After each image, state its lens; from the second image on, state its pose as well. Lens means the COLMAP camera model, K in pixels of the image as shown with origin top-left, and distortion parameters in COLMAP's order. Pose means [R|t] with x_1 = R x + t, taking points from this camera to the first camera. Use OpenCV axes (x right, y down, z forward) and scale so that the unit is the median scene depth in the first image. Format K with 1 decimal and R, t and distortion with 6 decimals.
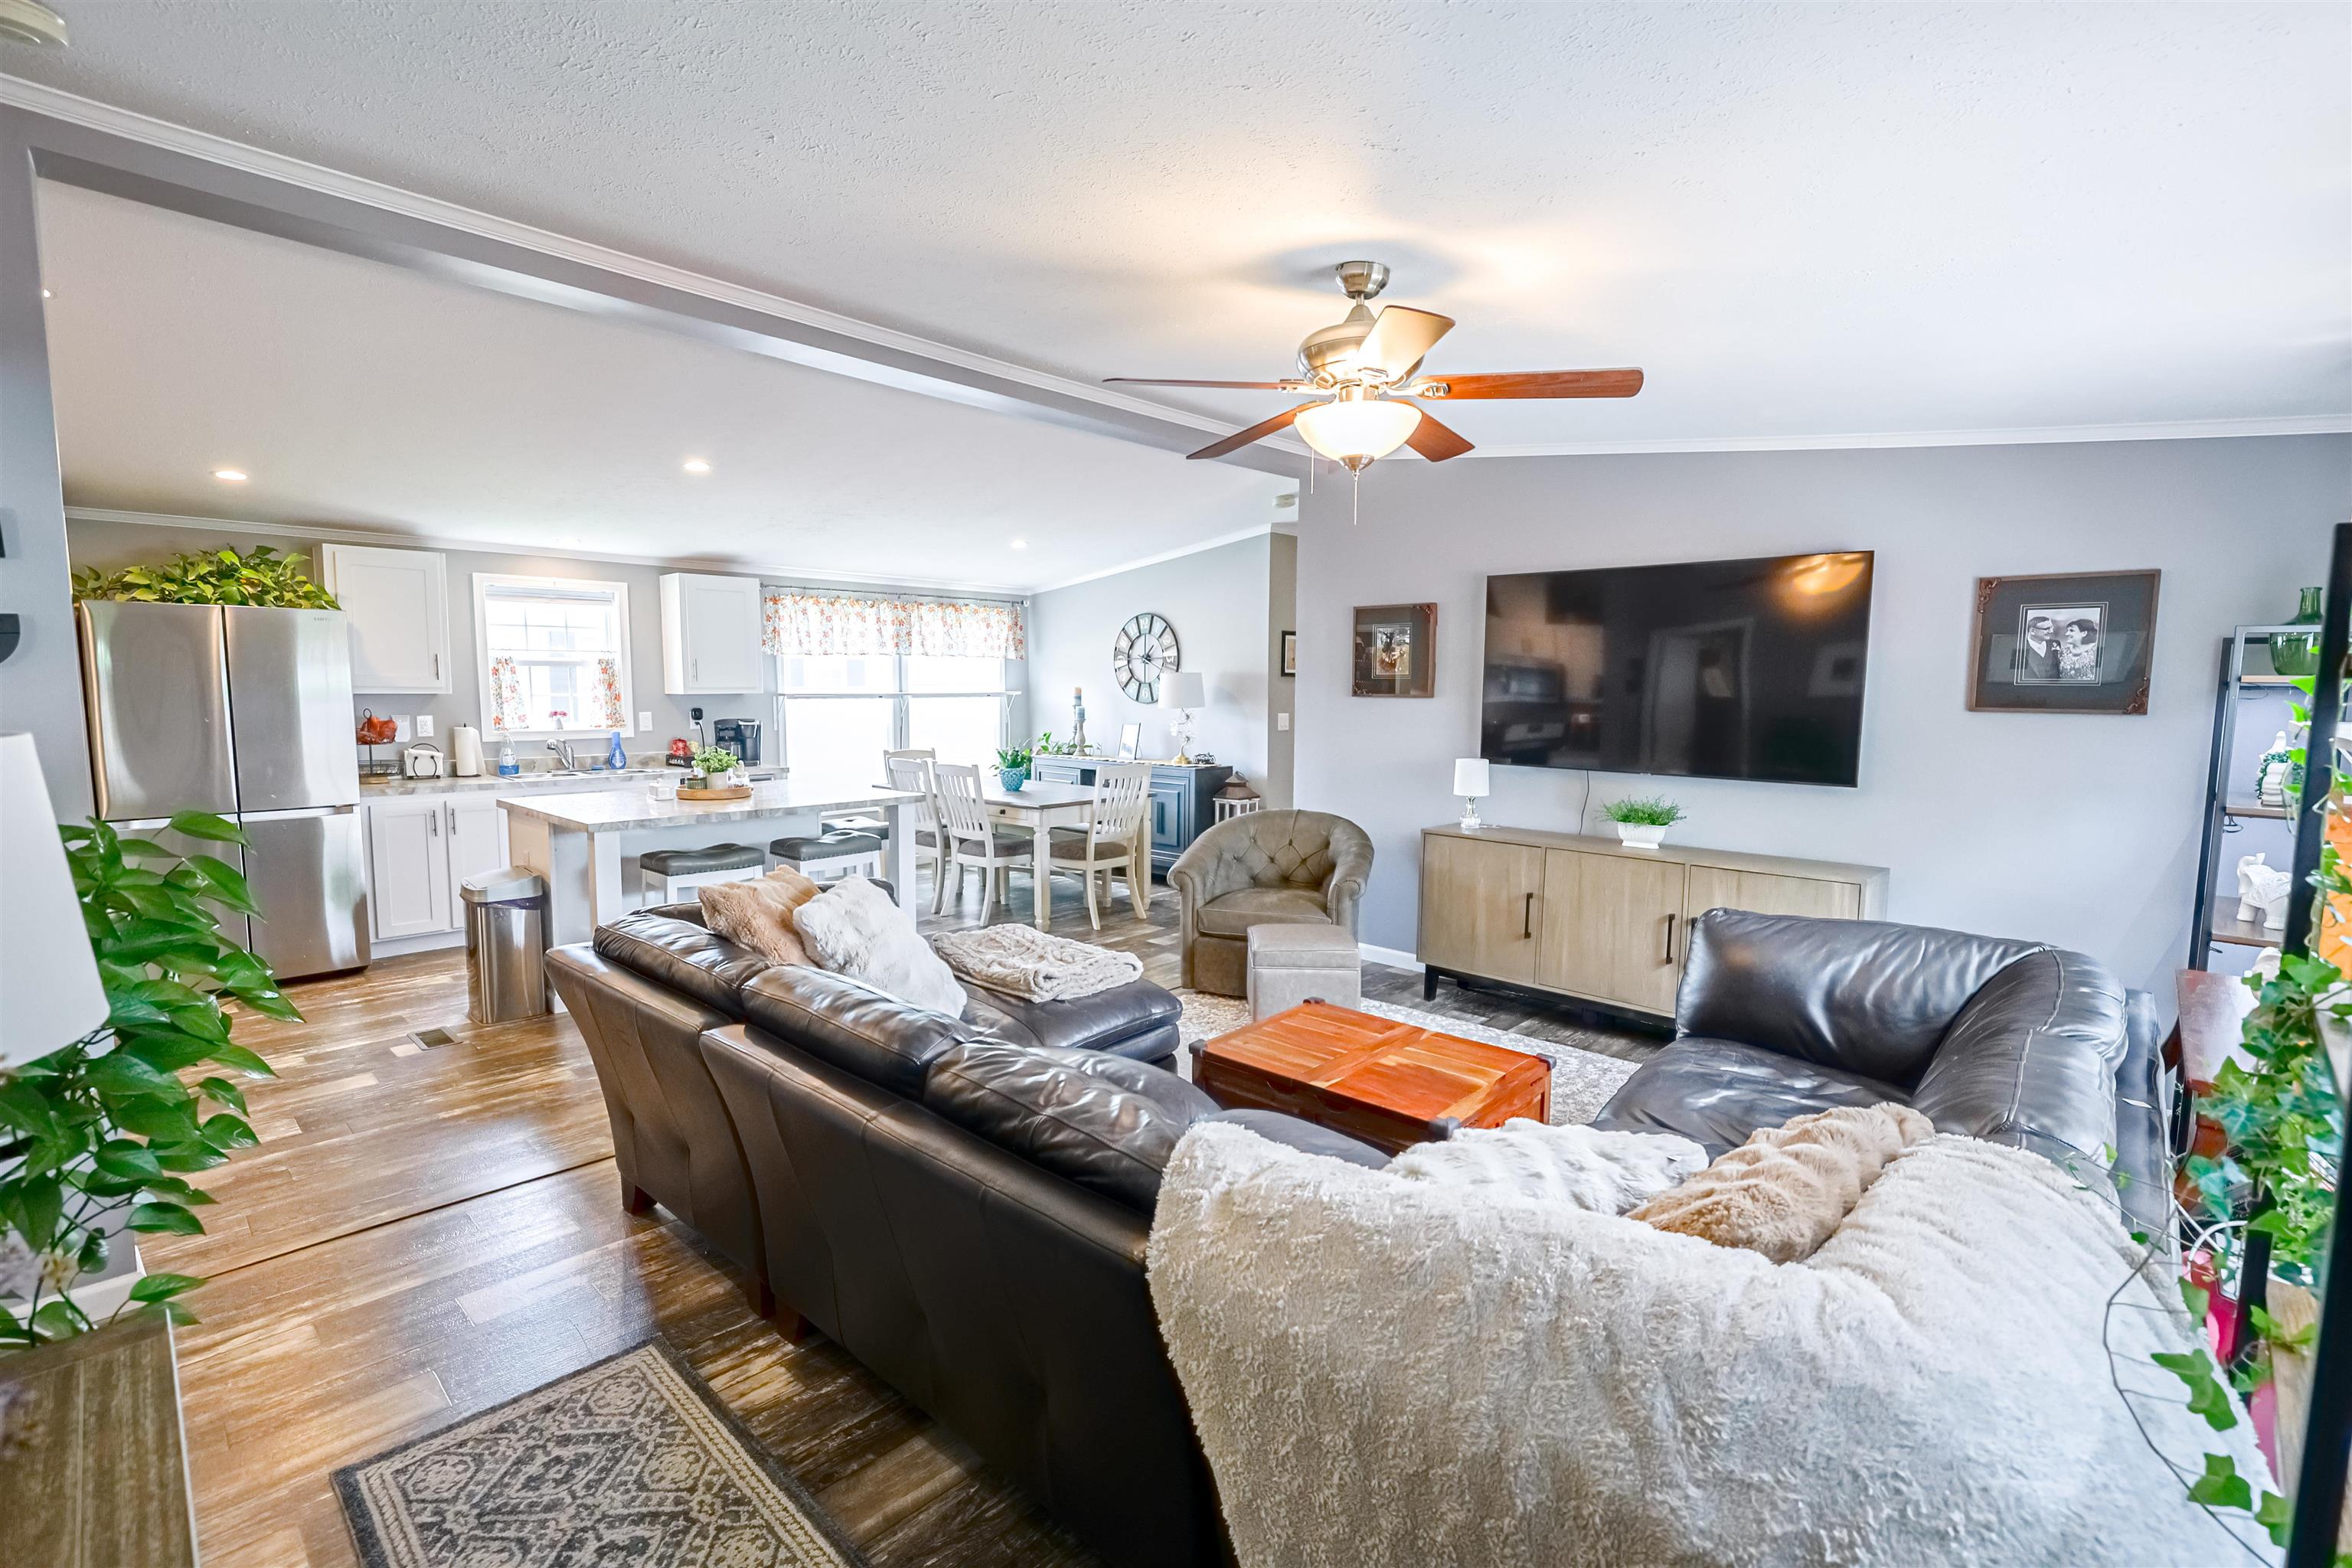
lens RADIAL K [[1056.2, 0, 1141.4], [0, 1056.2, 786.1], [0, 0, 1]] dist [-0.000214, 0.000920]
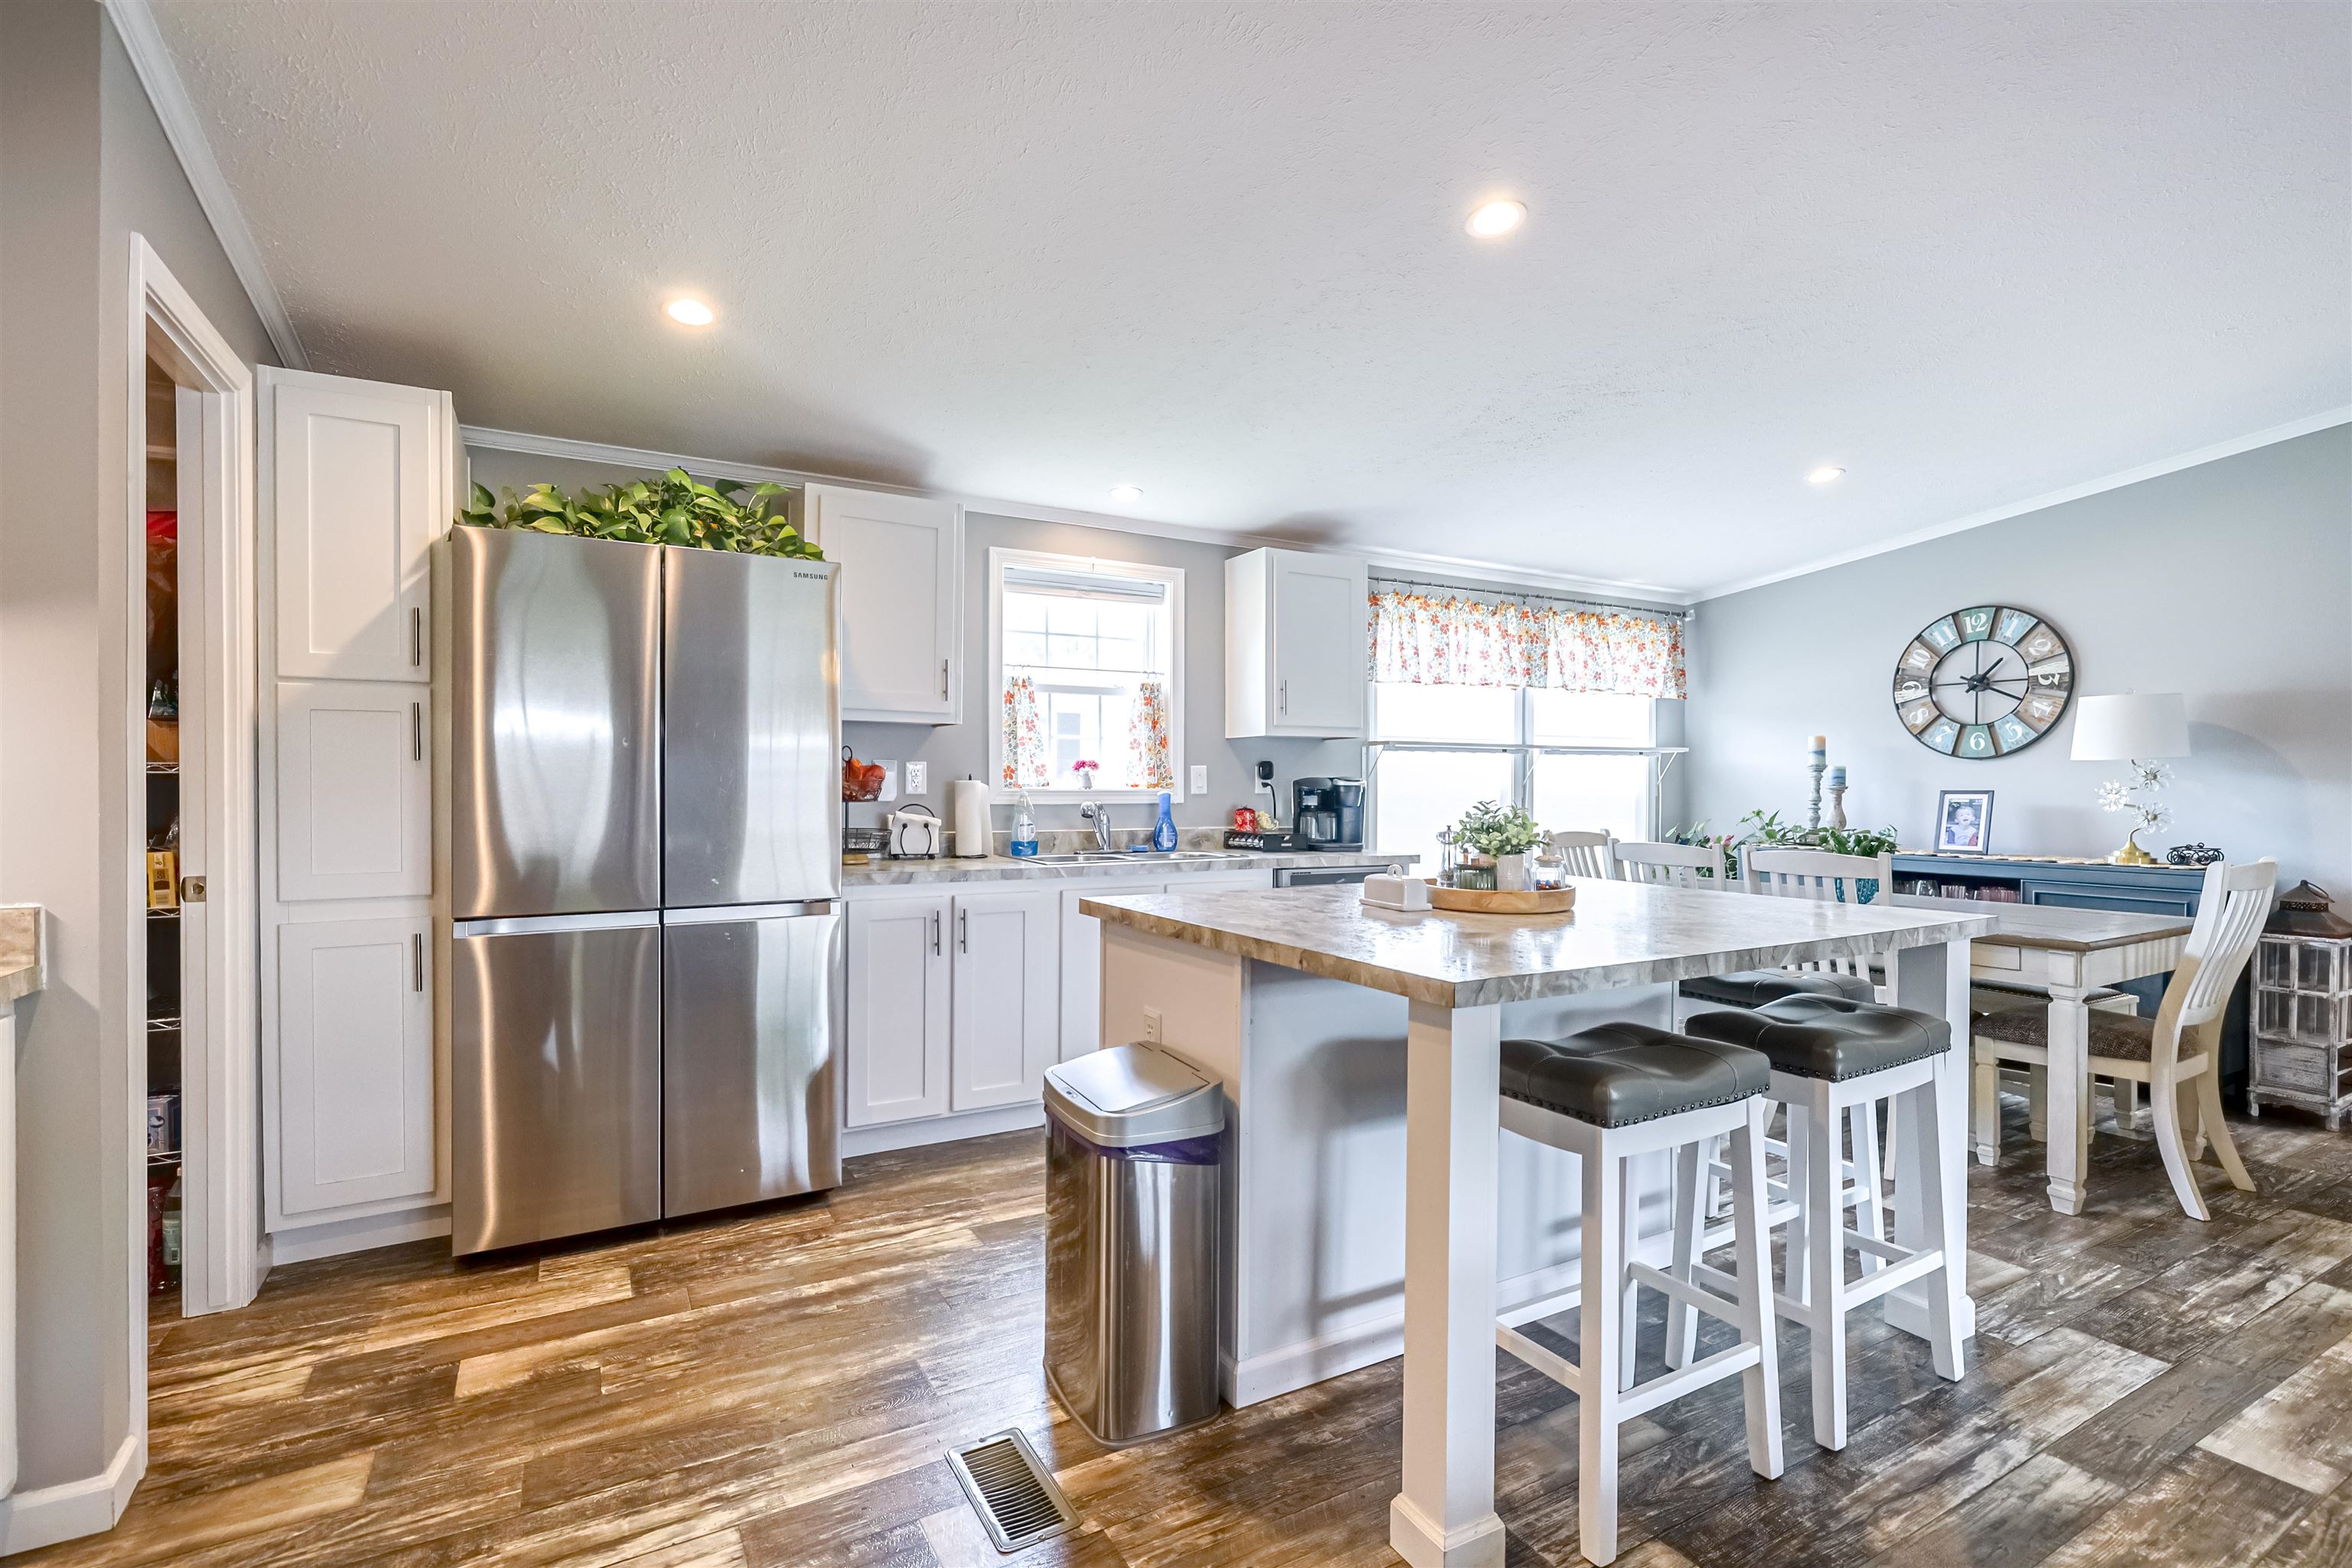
lens RADIAL K [[1056.2, 0, 1154.7], [0, 1056.2, 787.8], [0, 0, 1]] dist [-0.000214, 0.000920]
pose [[0.957737, 0.000652, -0.287644, -0.316165], [-0.027933, 0.995482, -0.090749, 0.003487], [0.286285, 0.094949, 0.953428, 0.381734]]
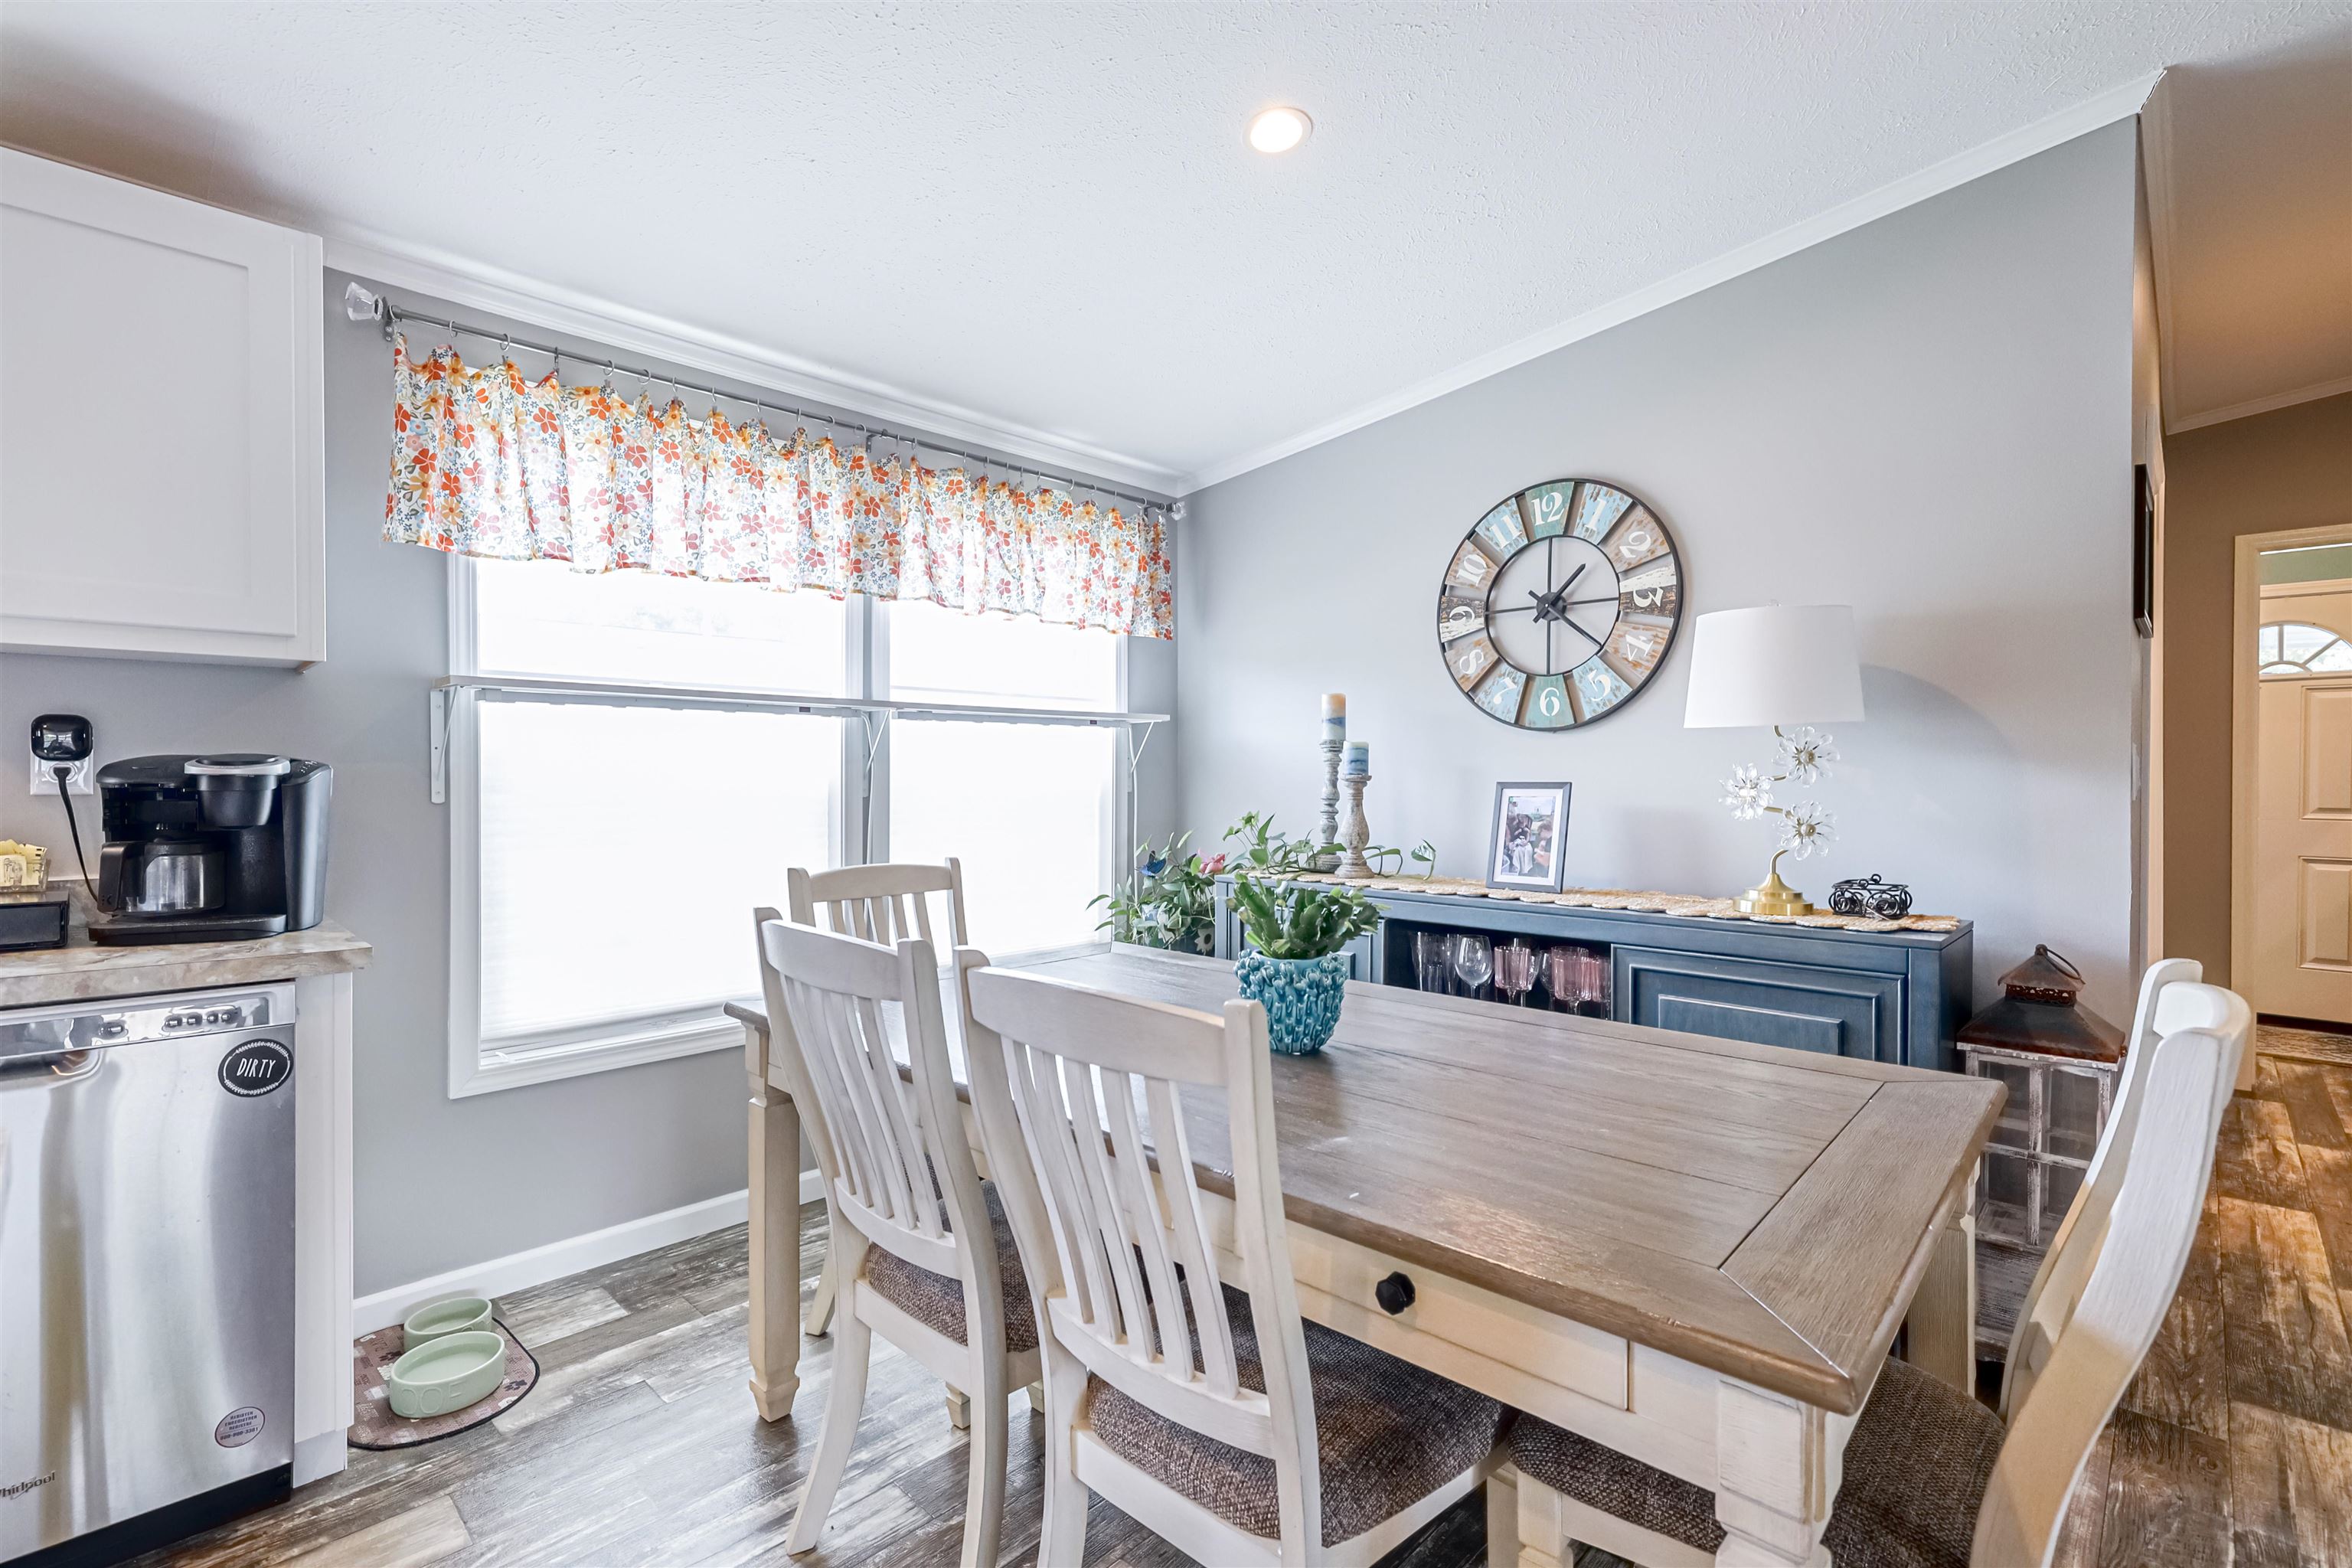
lens RADIAL K [[1056.2, 0, 1171.9], [0, 1056.2, 790.6], [0, 0, 1]] dist [-0.000214, 0.000920]
pose [[0.999931, -0.000602, 0.011749, -0.154719], [0.001589, 0.996451, -0.084162, -0.033793], [-0.011656, 0.084175, 0.996383, 0.777349]]
